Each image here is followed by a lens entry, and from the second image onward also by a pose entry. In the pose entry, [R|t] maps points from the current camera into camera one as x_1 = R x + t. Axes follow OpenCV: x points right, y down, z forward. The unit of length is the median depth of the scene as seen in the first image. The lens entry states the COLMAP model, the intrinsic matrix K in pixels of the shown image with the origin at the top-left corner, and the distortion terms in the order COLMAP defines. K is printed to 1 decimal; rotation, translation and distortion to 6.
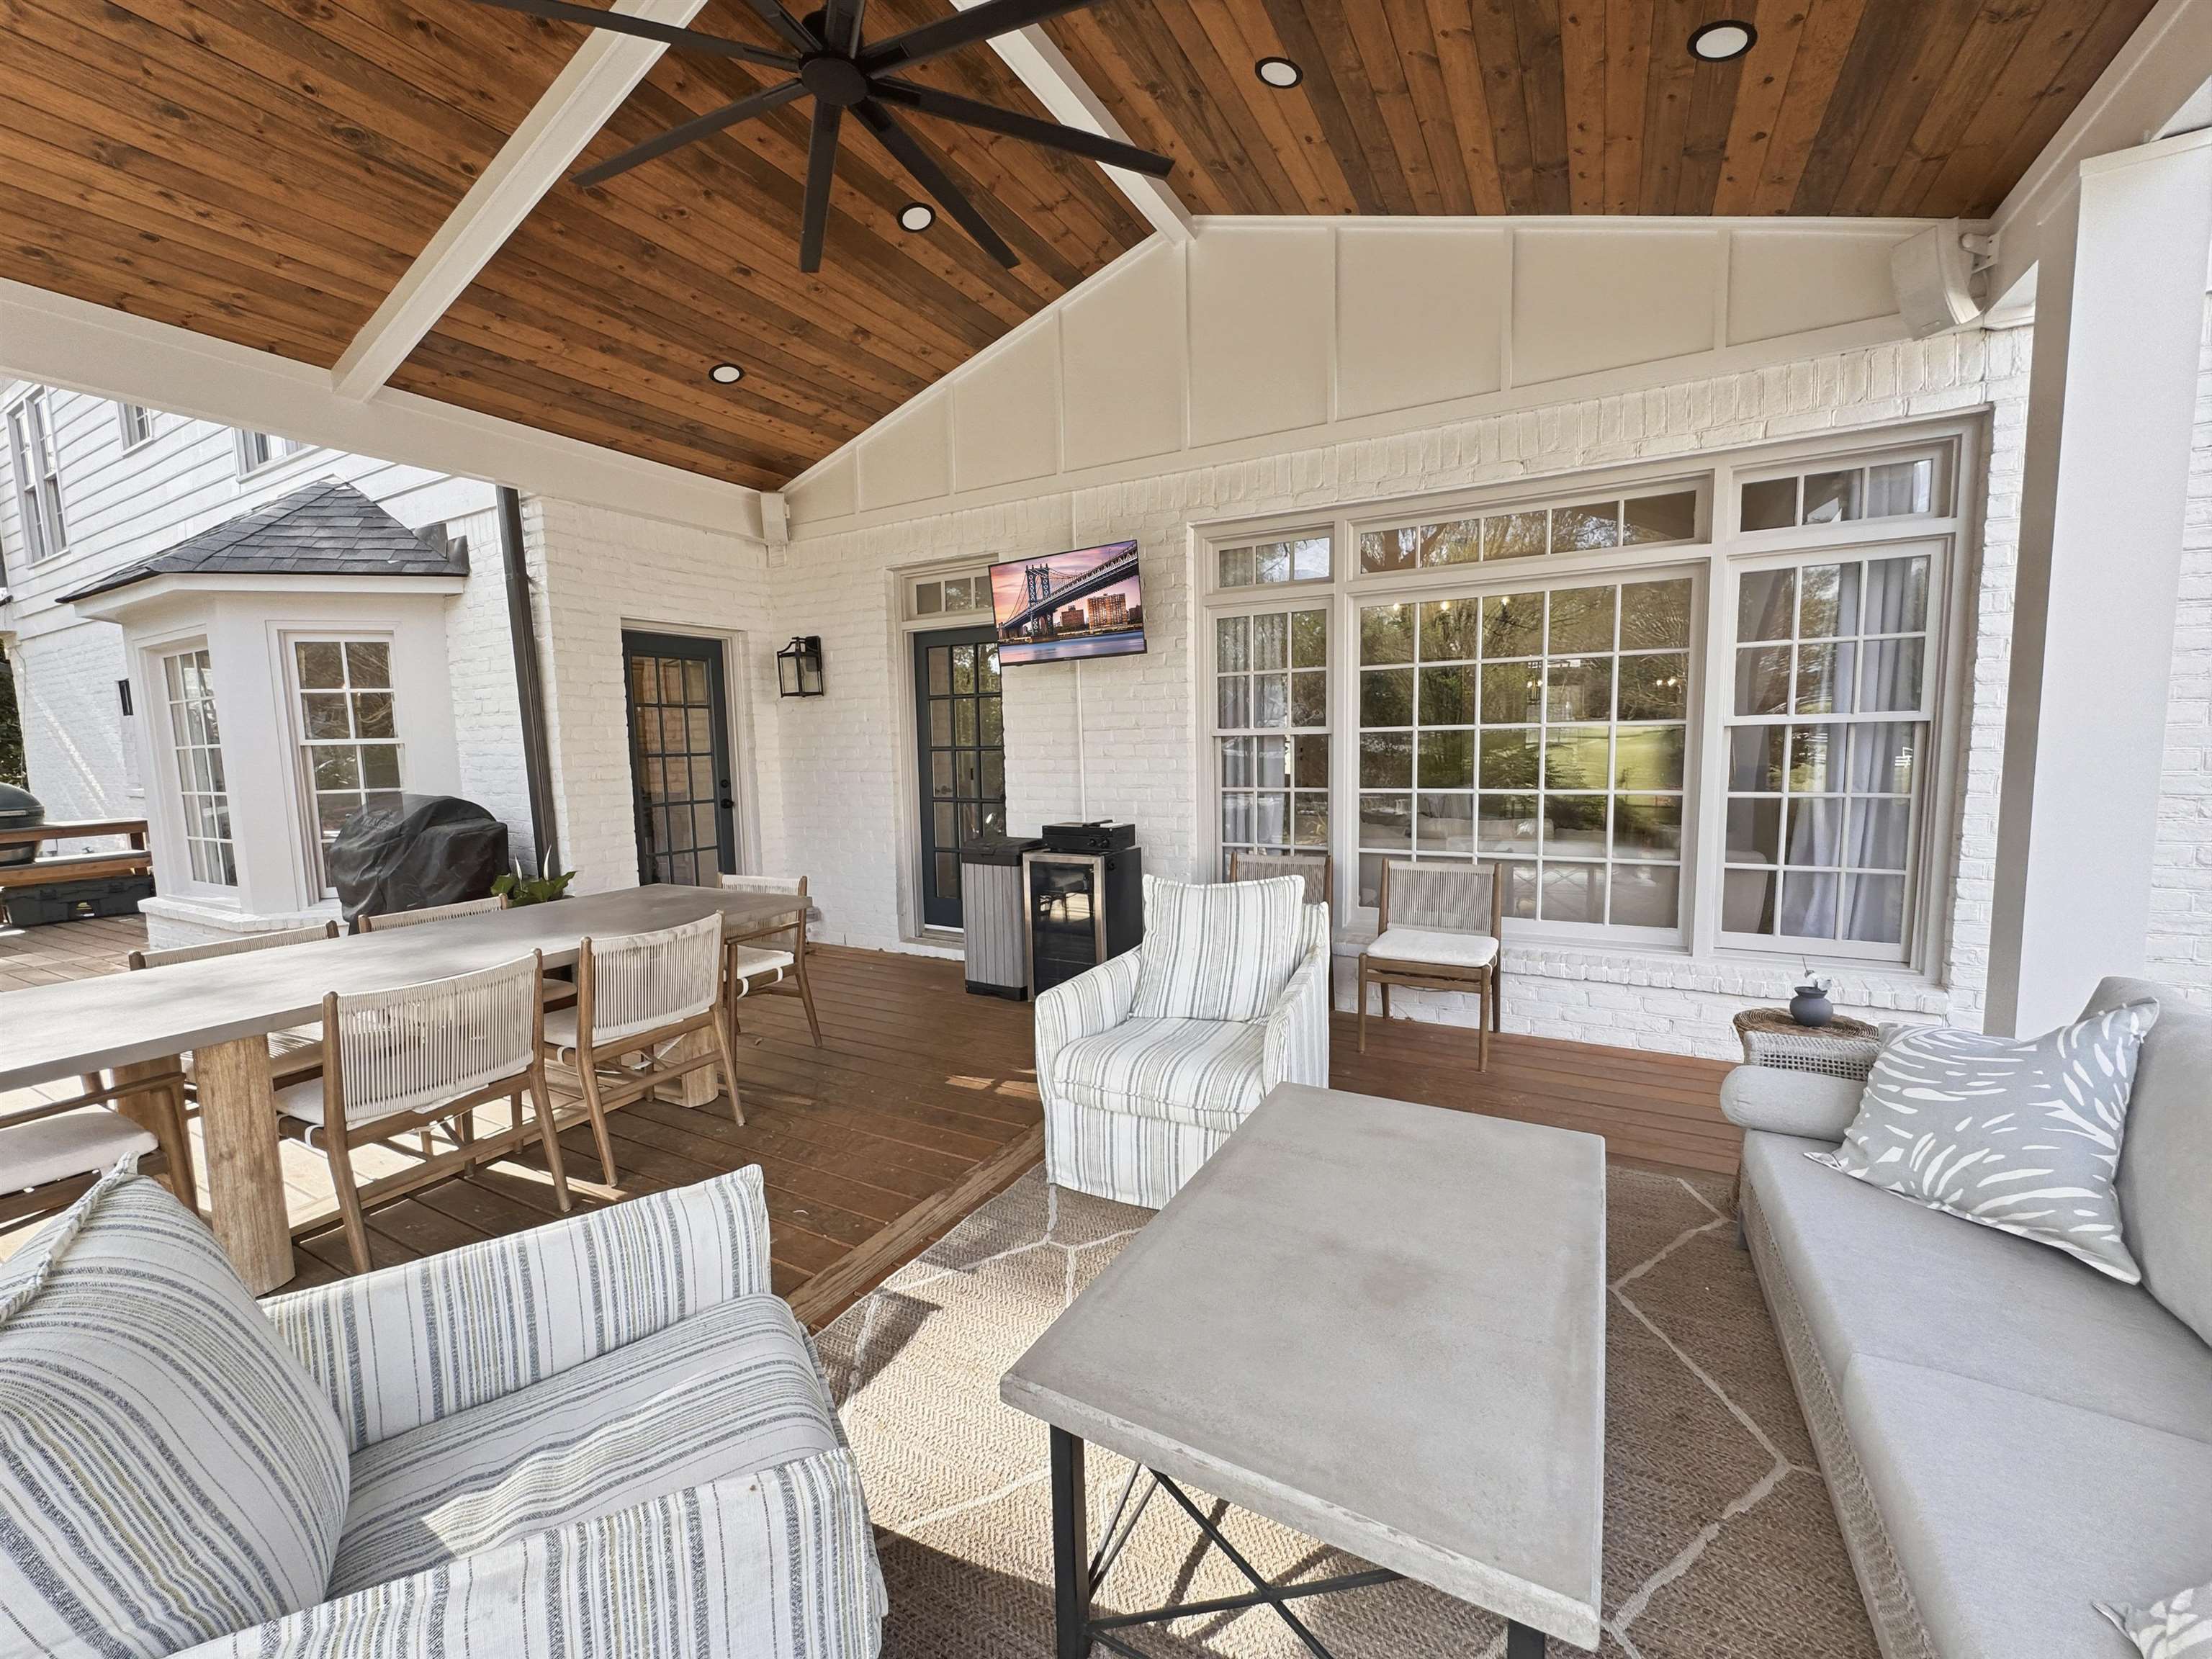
lens RADIAL K [[884.6, 0, 1105.8], [0, 884.6, 825.3], [0, 0, 1]] dist [-0.000906, -0.000879]
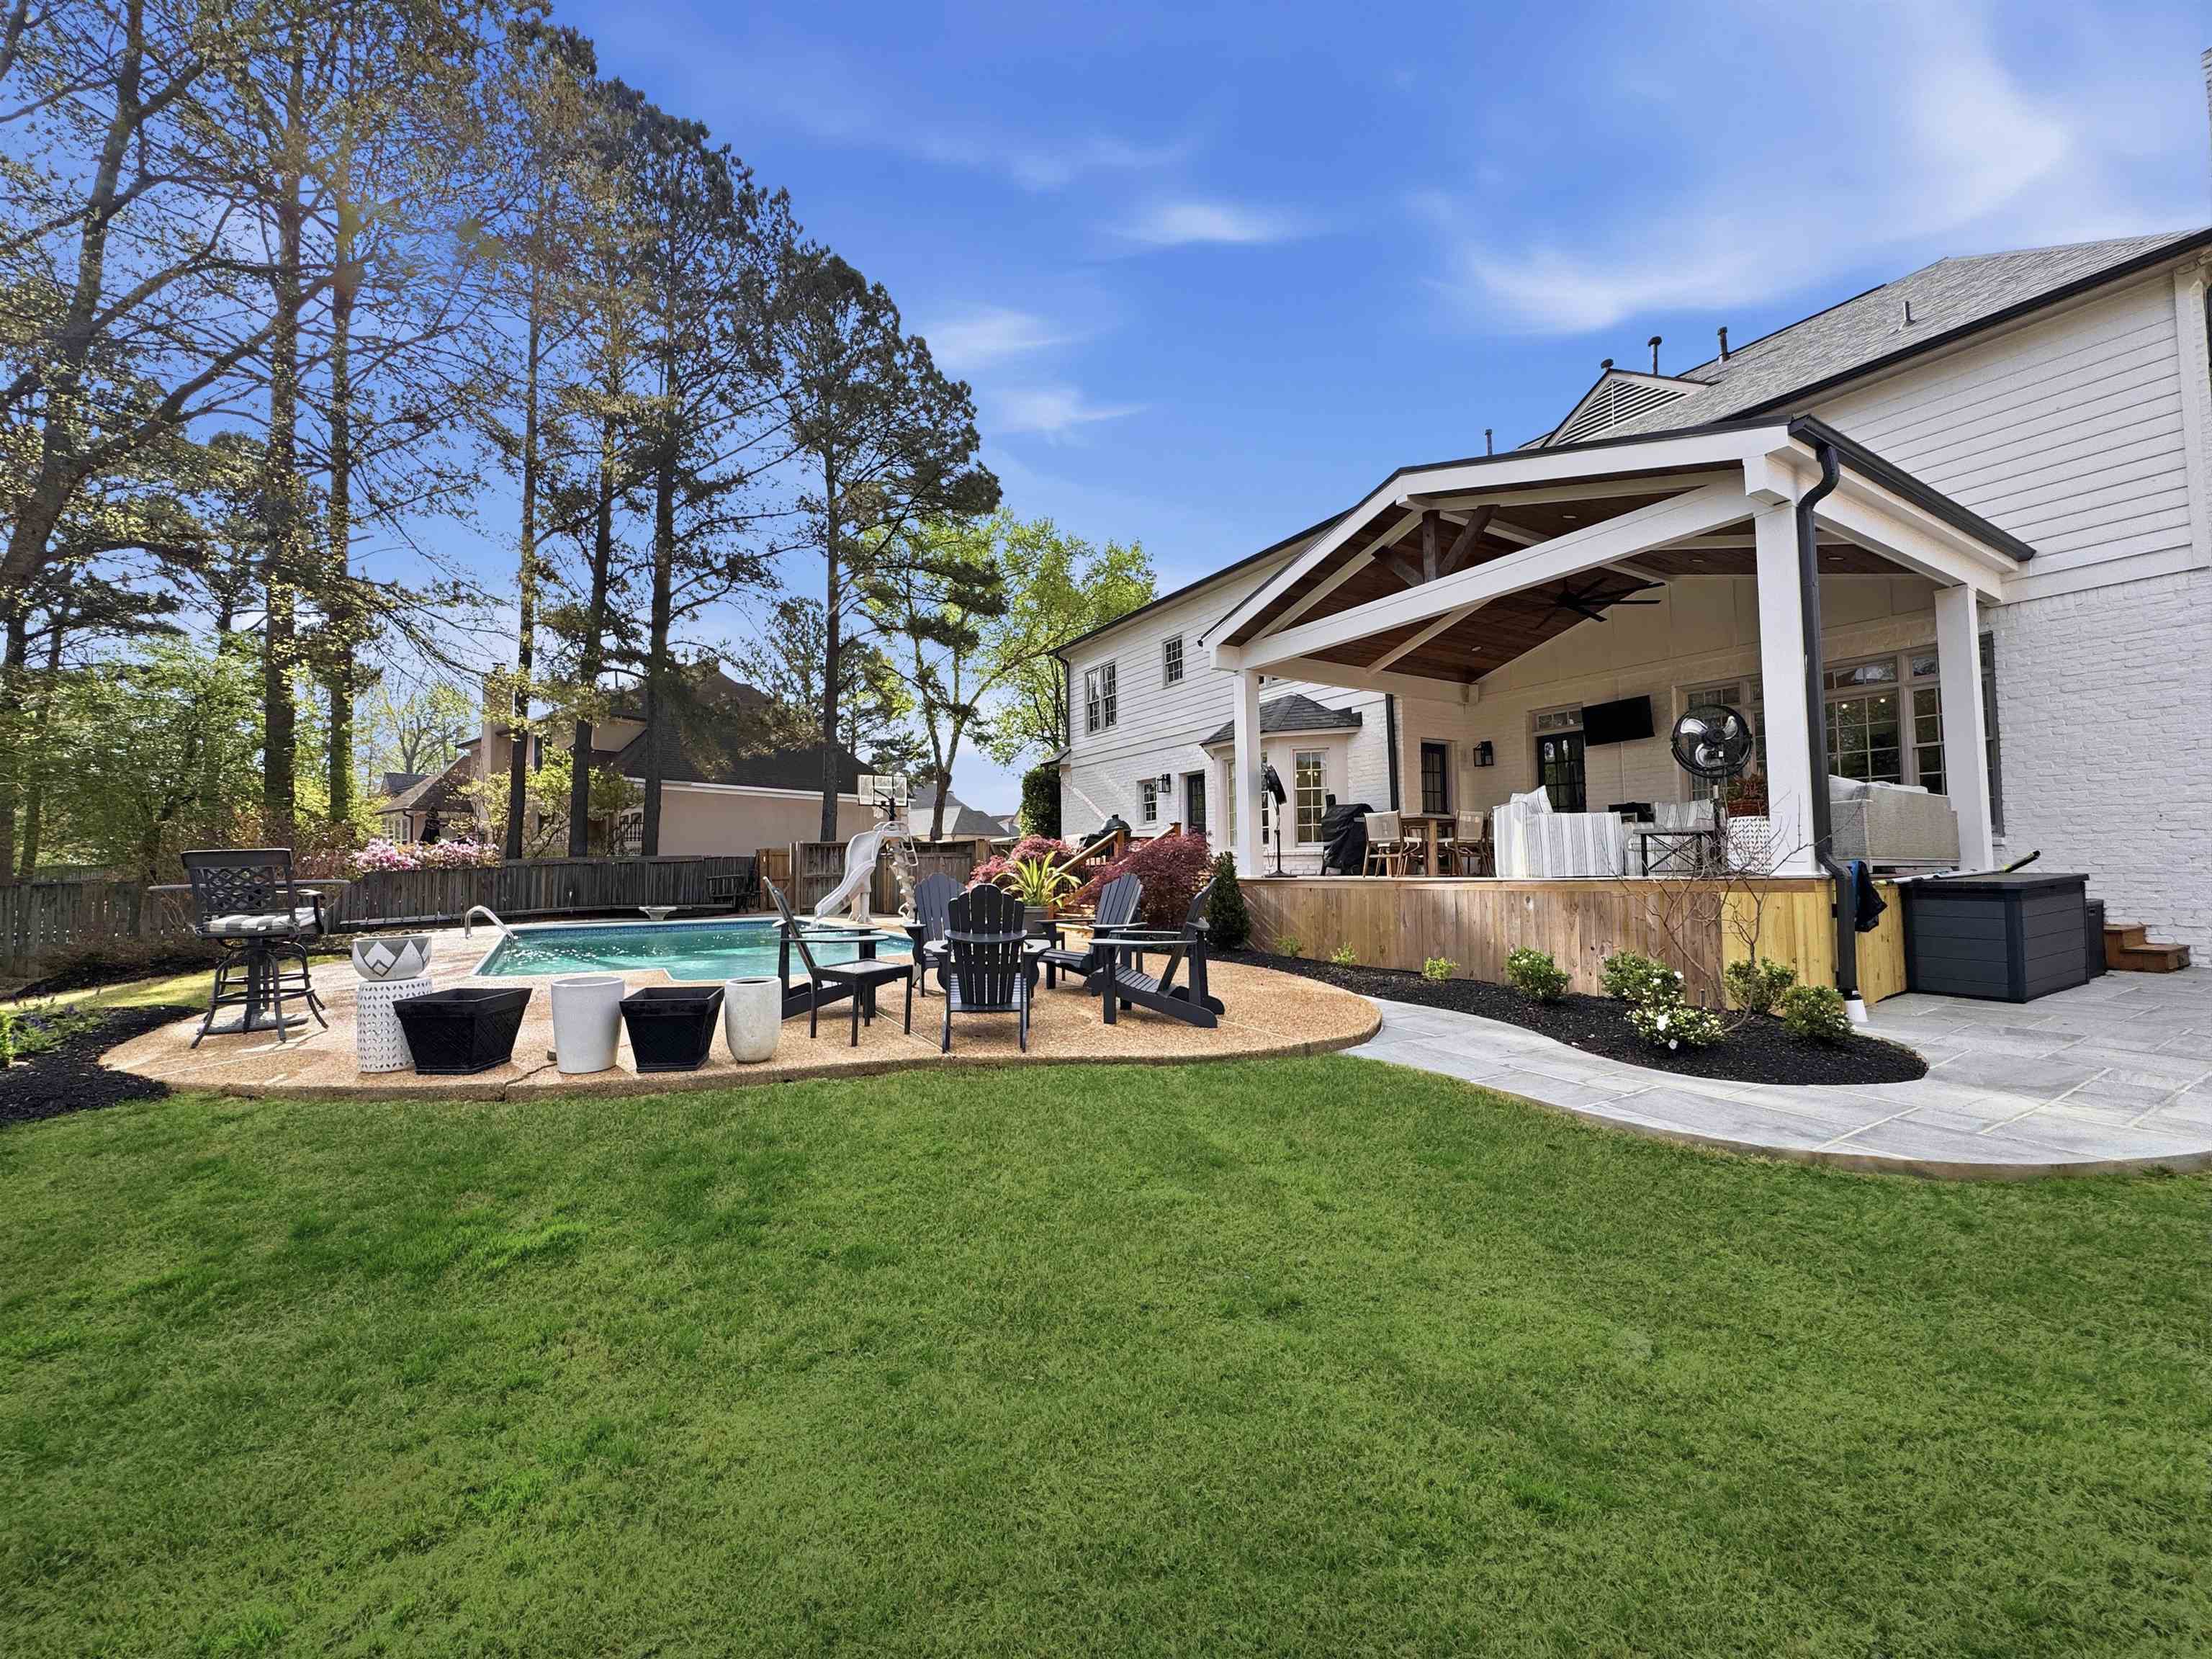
lens RADIAL K [[884.6, 0, 1106.5], [0, 884.6, 829.3], [0, 0, 1]] dist [-0.000906, -0.000879]
pose [[0.875662, -0.010086, -0.482819, -0.108988], [-0.055896, 0.990945, -0.122077, 0.464863], [0.479678, 0.133886, 0.867170, -1.916615]]
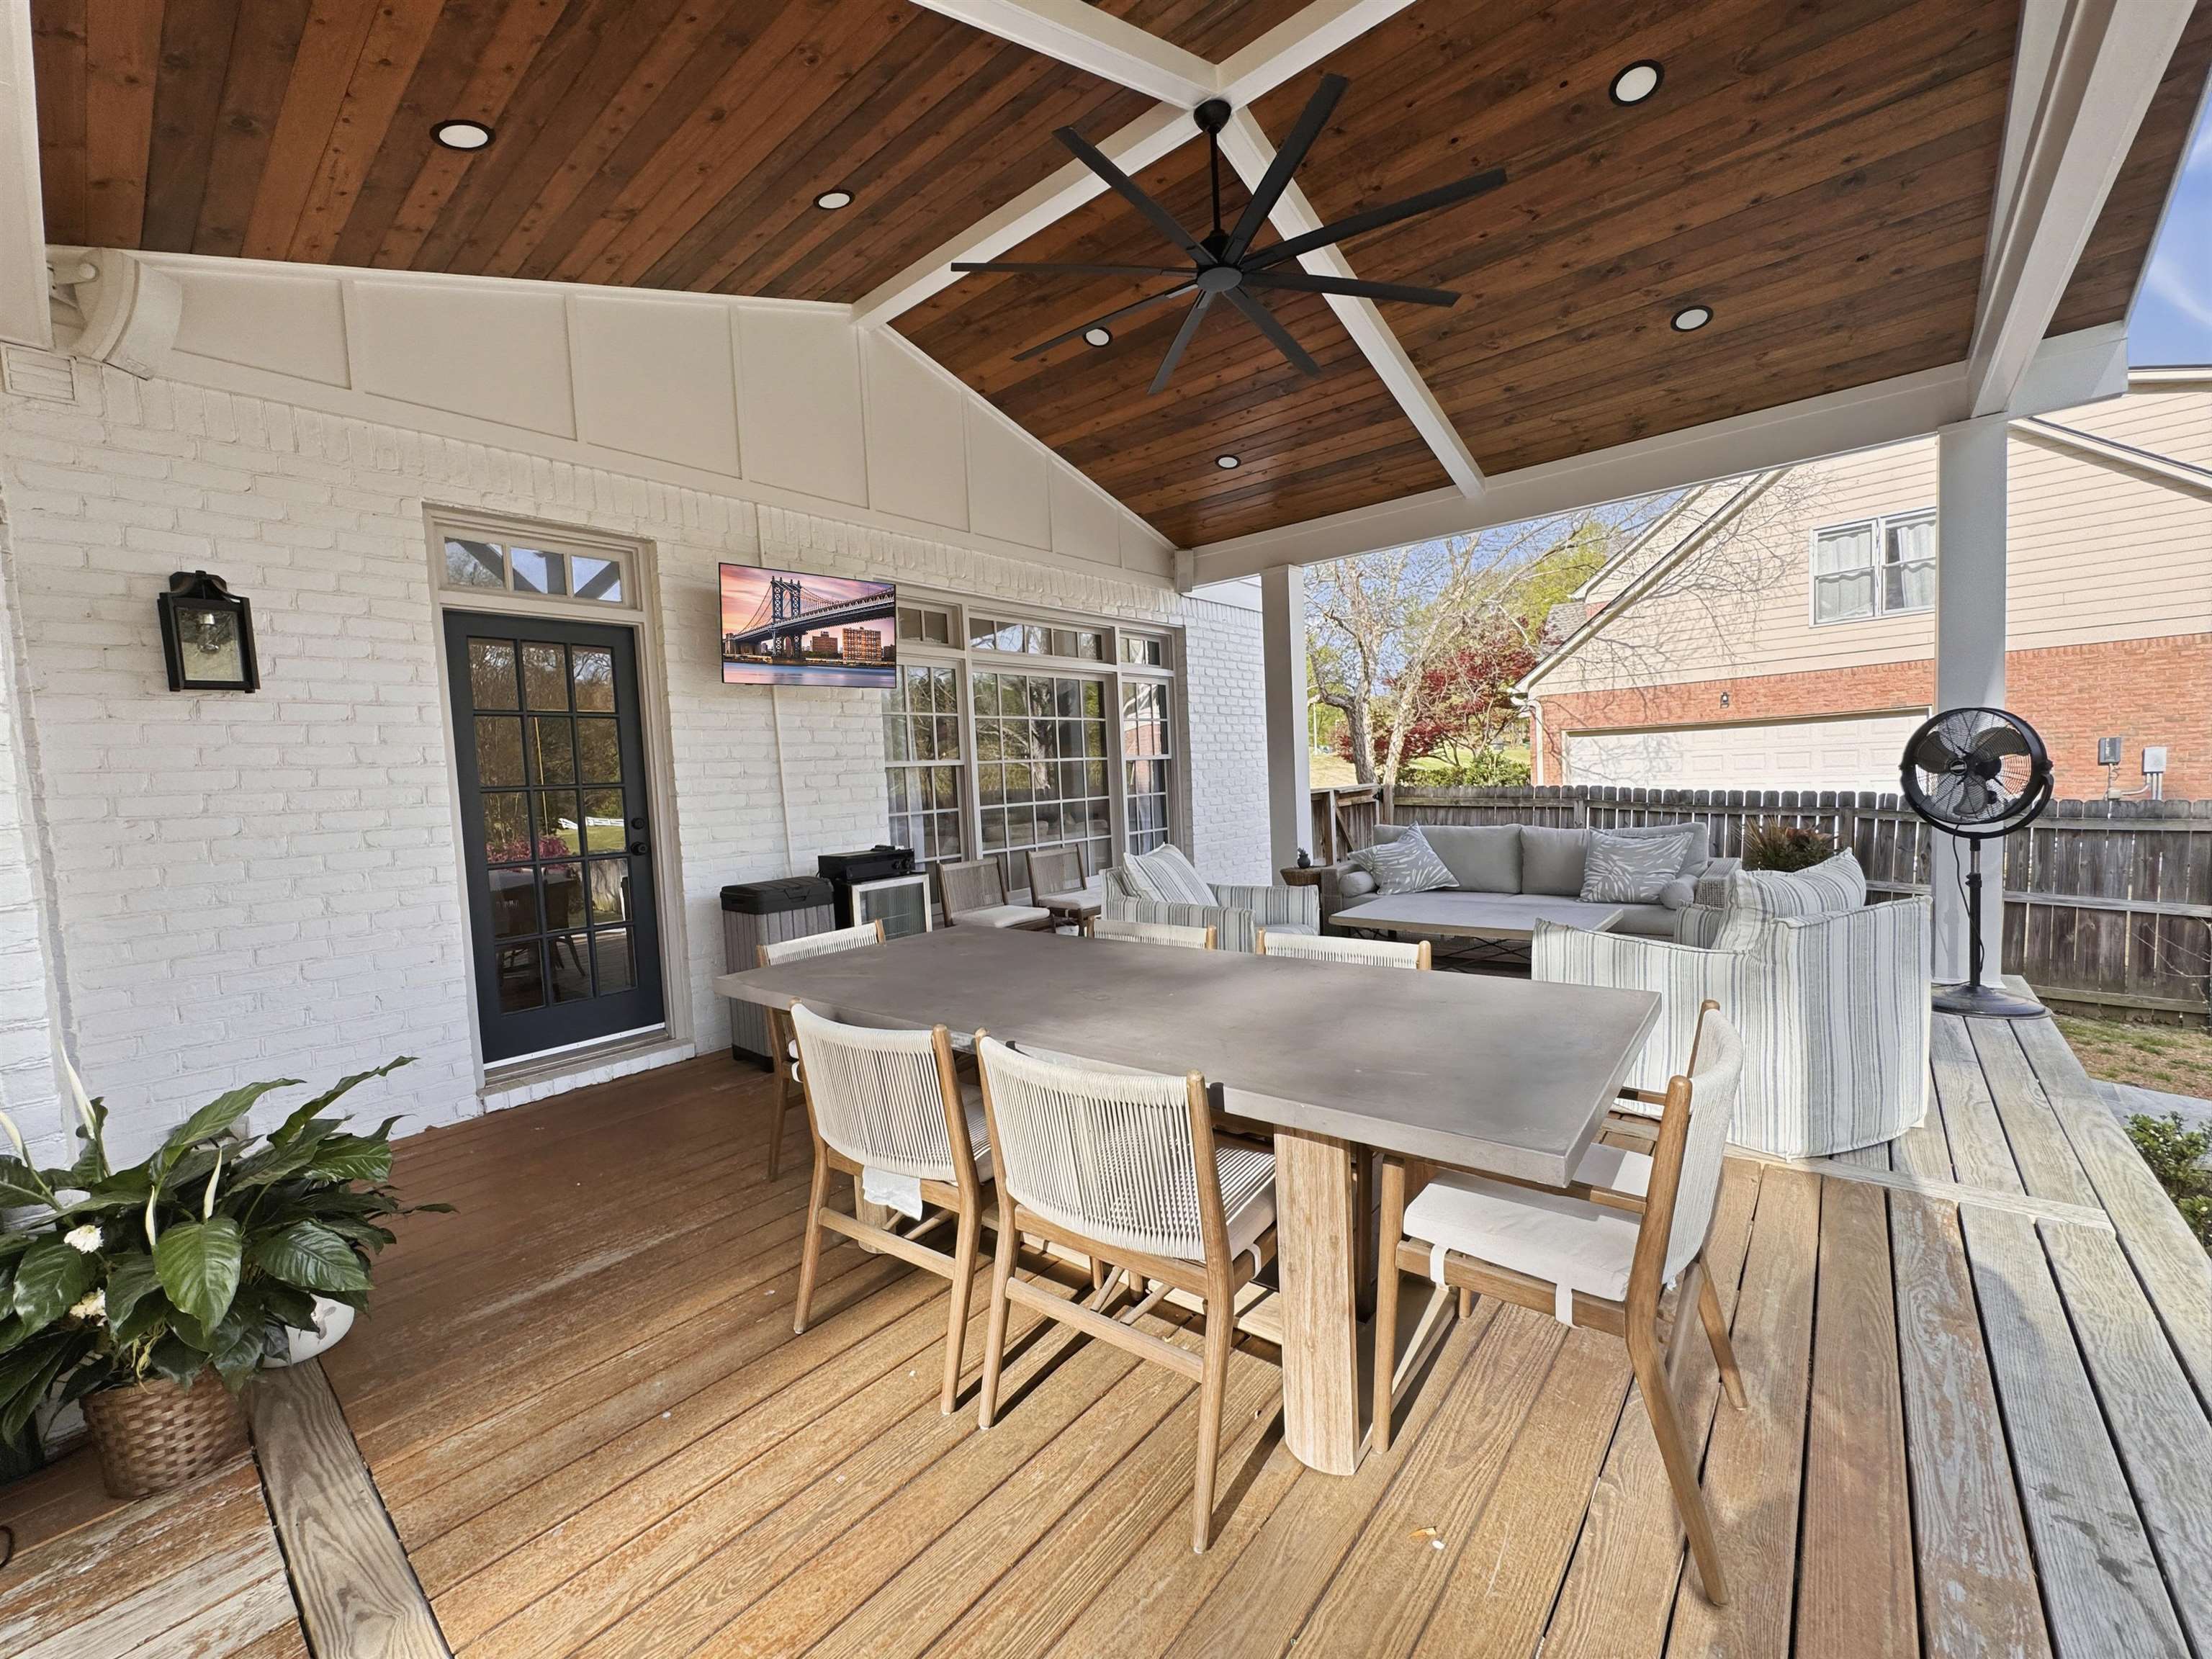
lens RADIAL K [[884.6, 0, 1108.5], [0, 884.6, 844.3], [0, 0, 1]] dist [-0.000906, -0.000879]
pose [[0.189714, -0.070657, 0.979294, -0.930341], [0.131512, 0.990248, 0.045970, -0.020498], [-0.972992, 0.120067, 0.197156, 0.525244]]
